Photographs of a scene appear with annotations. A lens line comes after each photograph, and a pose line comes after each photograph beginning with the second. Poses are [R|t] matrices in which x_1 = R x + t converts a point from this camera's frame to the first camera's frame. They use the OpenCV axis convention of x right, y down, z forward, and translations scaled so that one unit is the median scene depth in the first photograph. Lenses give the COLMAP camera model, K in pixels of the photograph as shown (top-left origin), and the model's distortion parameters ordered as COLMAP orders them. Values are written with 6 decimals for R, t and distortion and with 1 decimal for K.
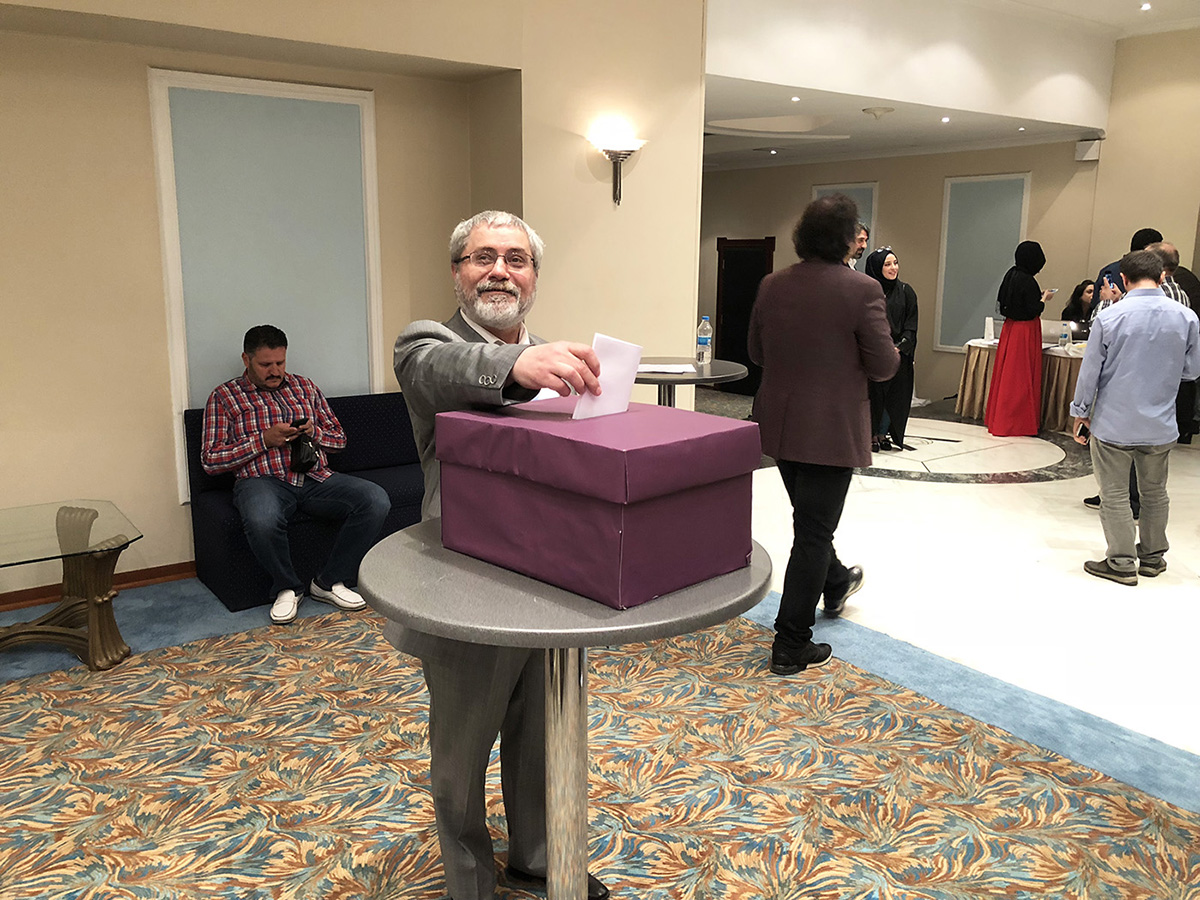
lens RADIAL K [[1001.9, 0, 598.4], [0, 1001.9, 444.2], [0, 0, 1]] dist [0.006237, 0.011377]
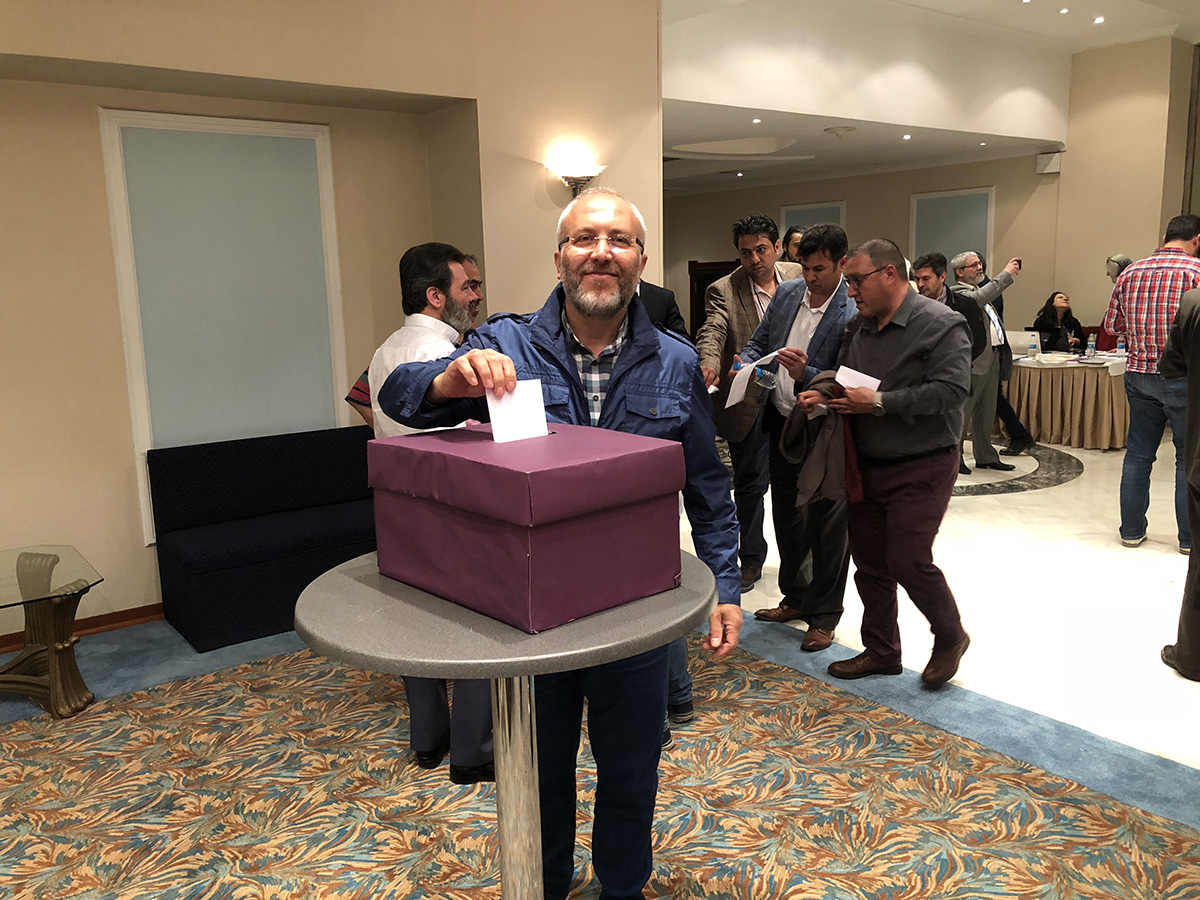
lens RADIAL K [[1001.9, 0, 596.3], [0, 1001.9, 449.5], [0, 0, 1]] dist [0.006237, 0.011377]
pose [[0.999286, -0.035147, 0.013883, 0.023730], [0.035432, 0.999155, -0.020826, 0.001909], [-0.013139, 0.021303, 0.999687, 0.005359]]
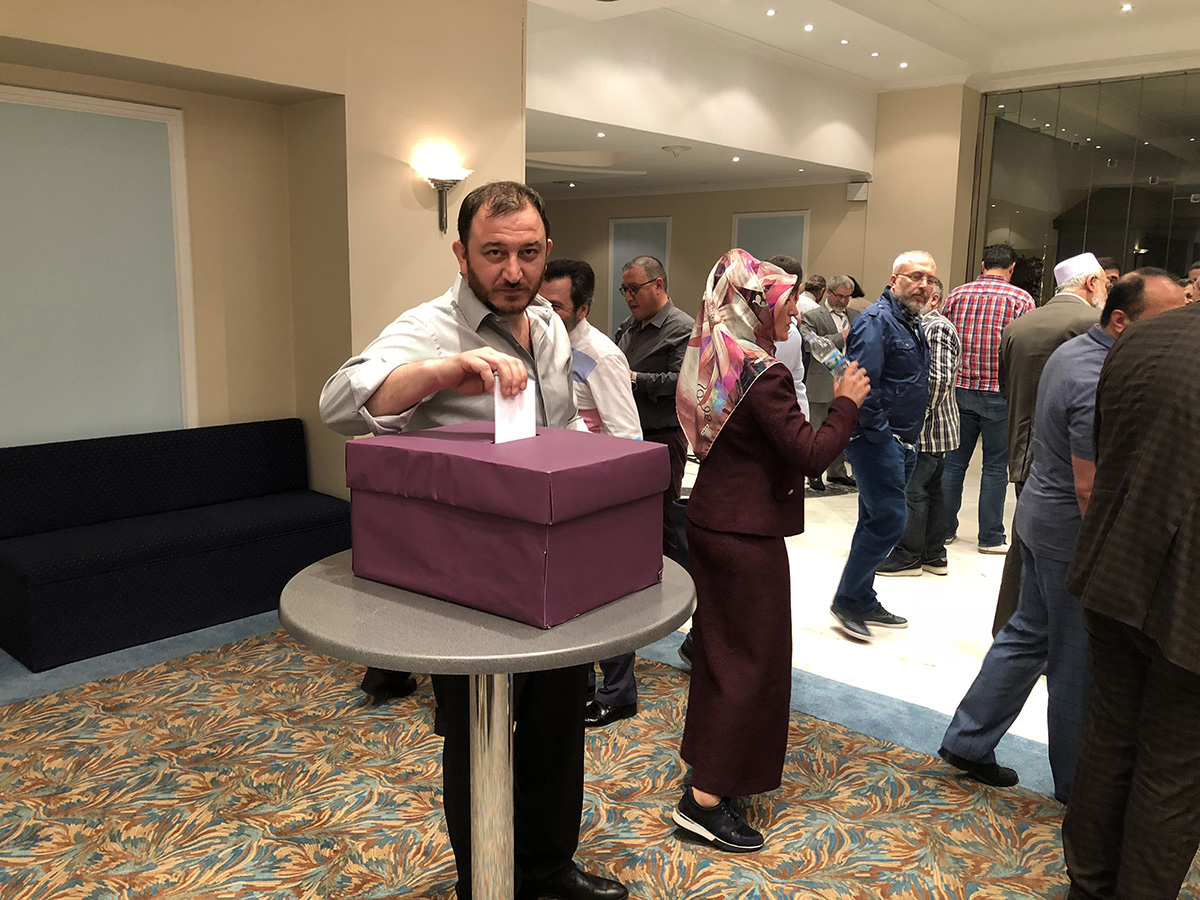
lens RADIAL K [[1001.9, 0, 605.9], [0, 1001.9, 444.6], [0, 0, 1]] dist [0.006237, 0.011377]
pose [[0.976245, -0.027916, 0.214865, -0.069390], [0.033887, 0.999134, -0.024156, 0.001085], [-0.214005, 0.030863, 0.976345, -0.003203]]
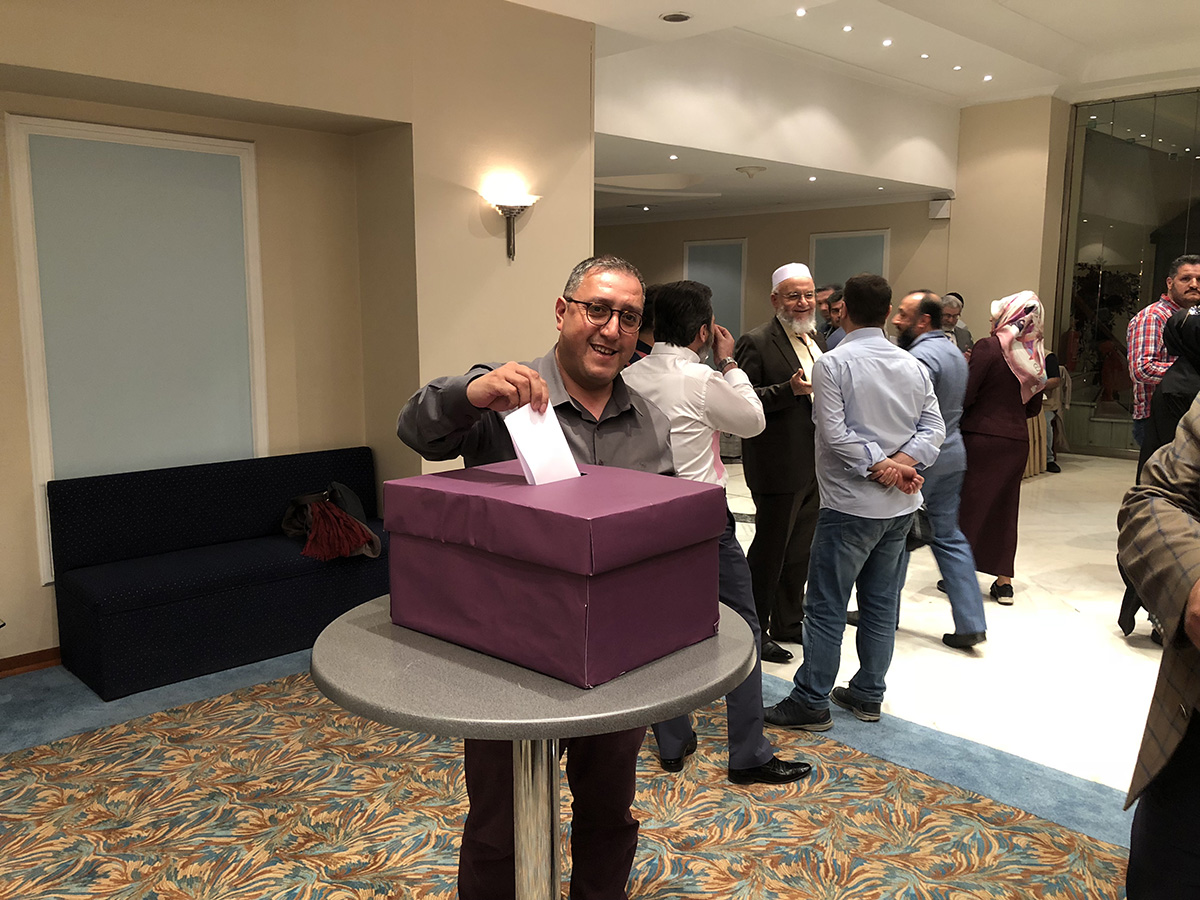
lens RADIAL K [[1001.9, 0, 608.1], [0, 1001.9, 451.0], [0, 0, 1]] dist [0.006237, 0.011377]
pose [[0.989722, -0.026582, 0.140509, -0.048398], [0.032917, 0.998535, -0.042955, -0.007988], [-0.139161, 0.047138, 0.989147, 0.029031]]
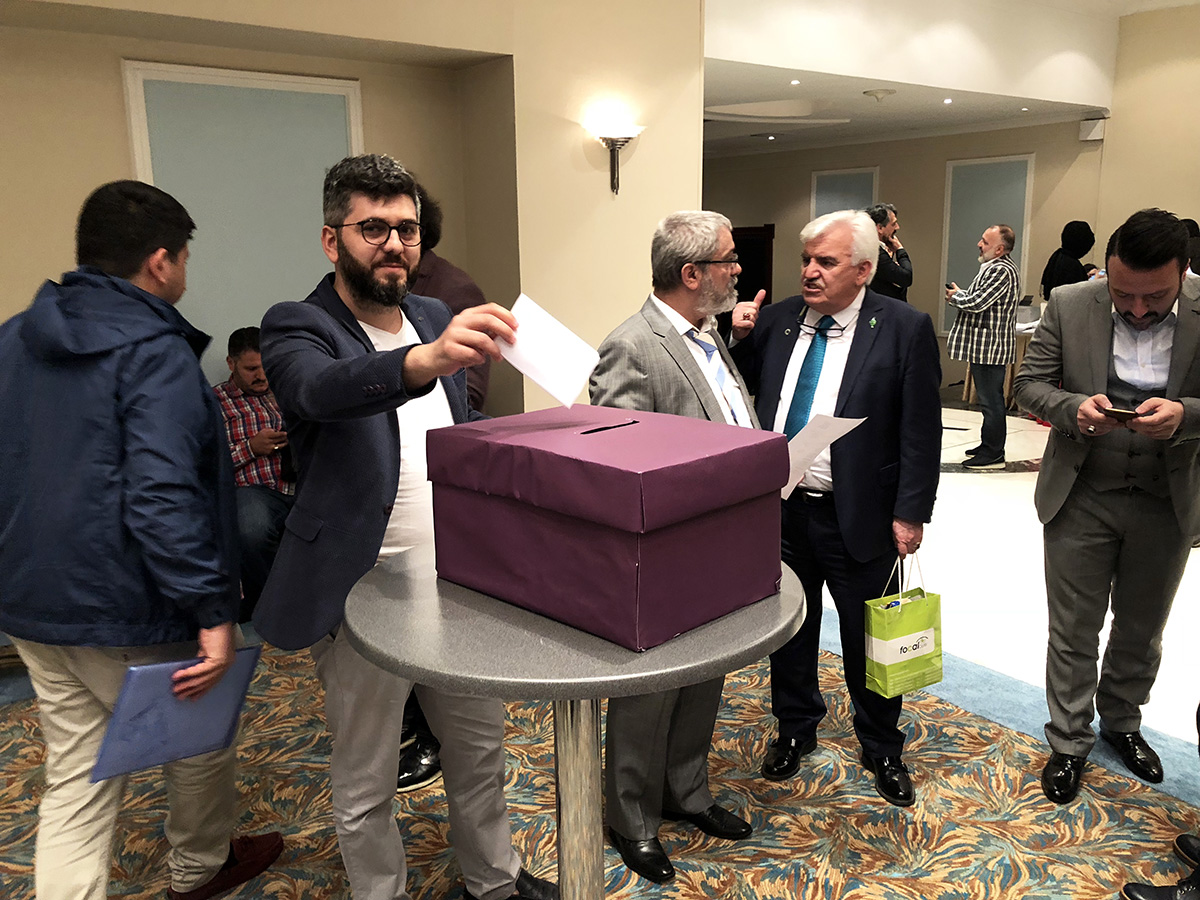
lens RADIAL K [[1001.9, 0, 605.8], [0, 1001.9, 447.5], [0, 0, 1]] dist [0.006237, 0.011377]
pose [[0.999744, -0.021371, 0.007383, -0.004259], [0.021281, 0.999701, 0.012056, -0.011649], [-0.007639, -0.011896, 0.999900, 0.052852]]
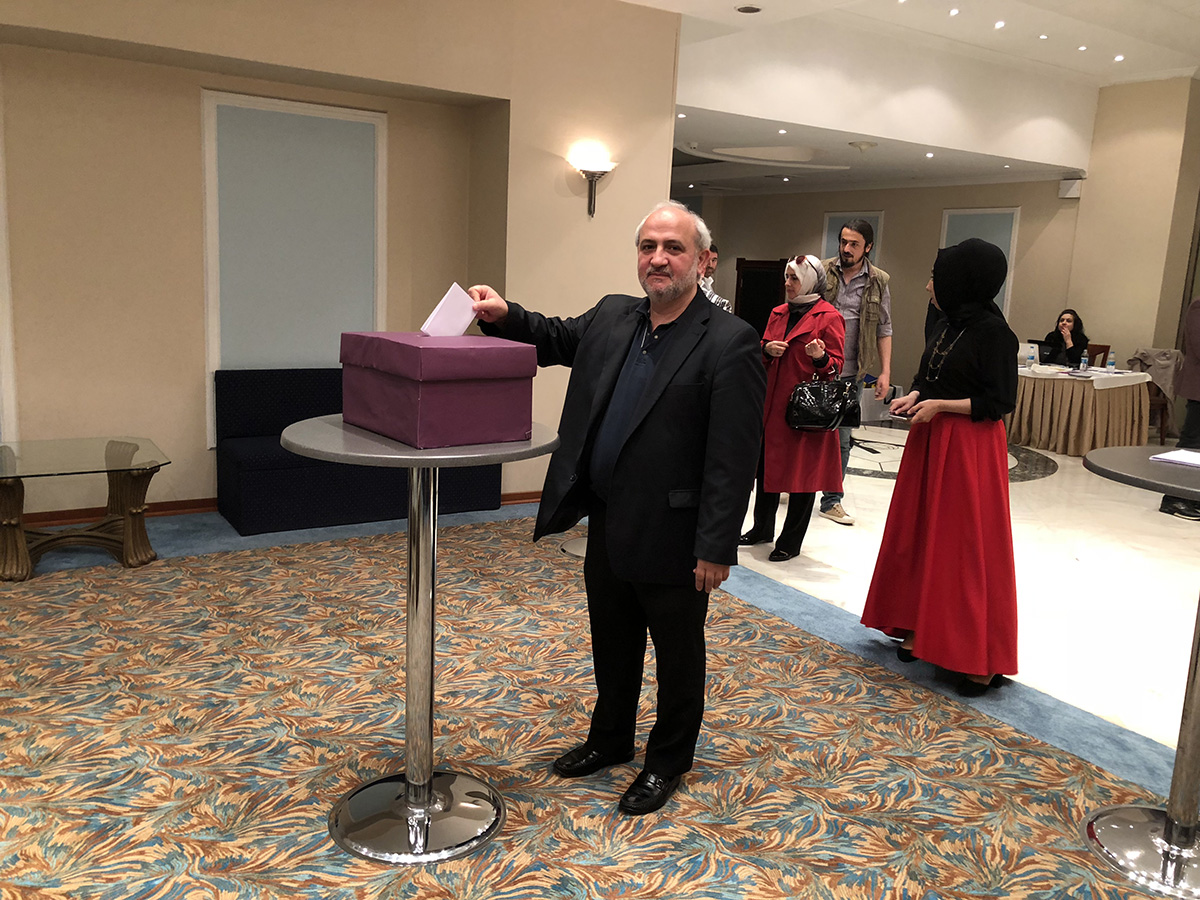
lens RADIAL K [[1001.9, 0, 610.3], [0, 1001.9, 443.9], [0, 0, 1]] dist [0.006237, 0.011377]
pose [[0.997852, 0.049447, -0.042972, 0.166108], [-0.050317, 0.998545, -0.019403, 0.076145], [0.041951, 0.021523, 0.998888, -0.258874]]
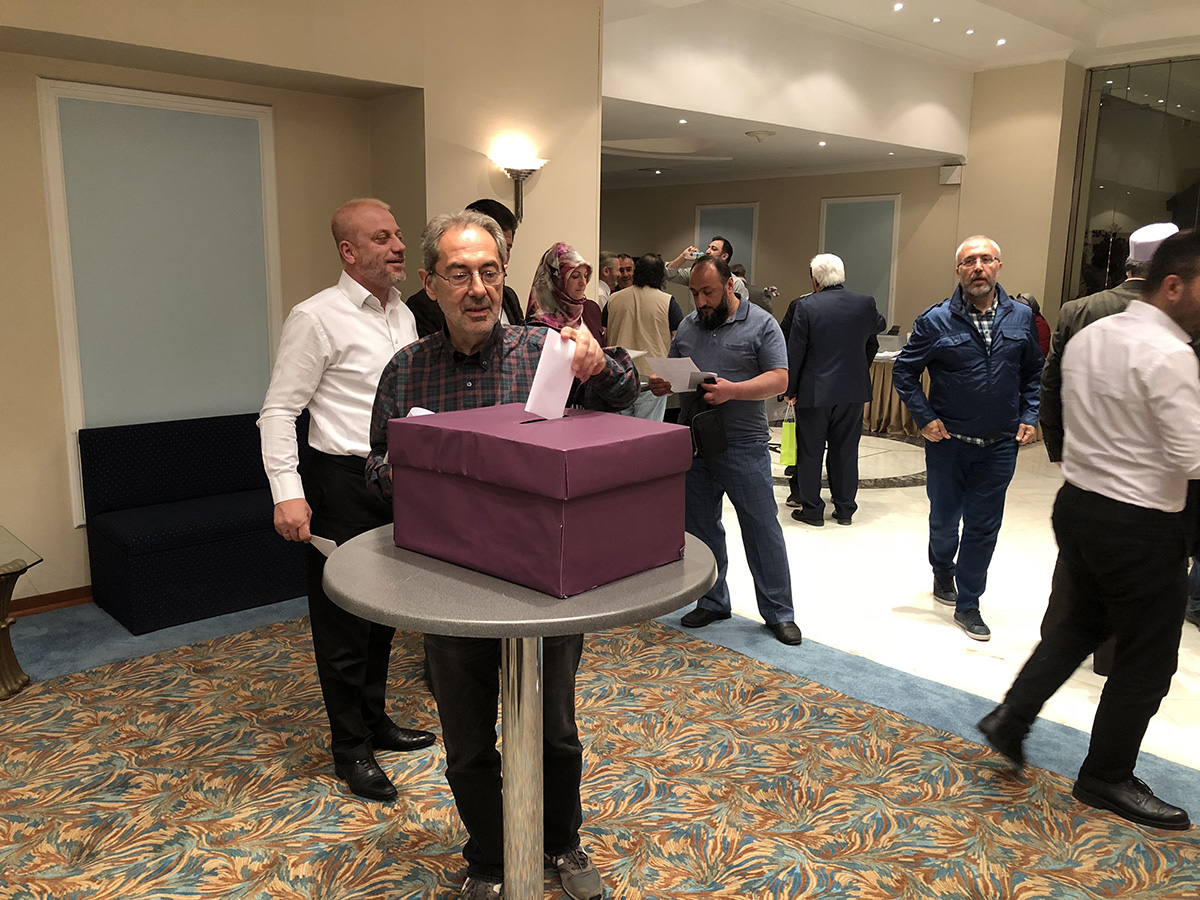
lens RADIAL K [[1001.9, 0, 597.6], [0, 1001.9, 449.2], [0, 0, 1]] dist [0.006237, 0.011377]
pose [[0.993153, -0.018290, 0.115382, -0.038162], [0.019605, 0.999755, -0.010266, 0.006491], [-0.115166, 0.012458, 0.993268, -0.030473]]
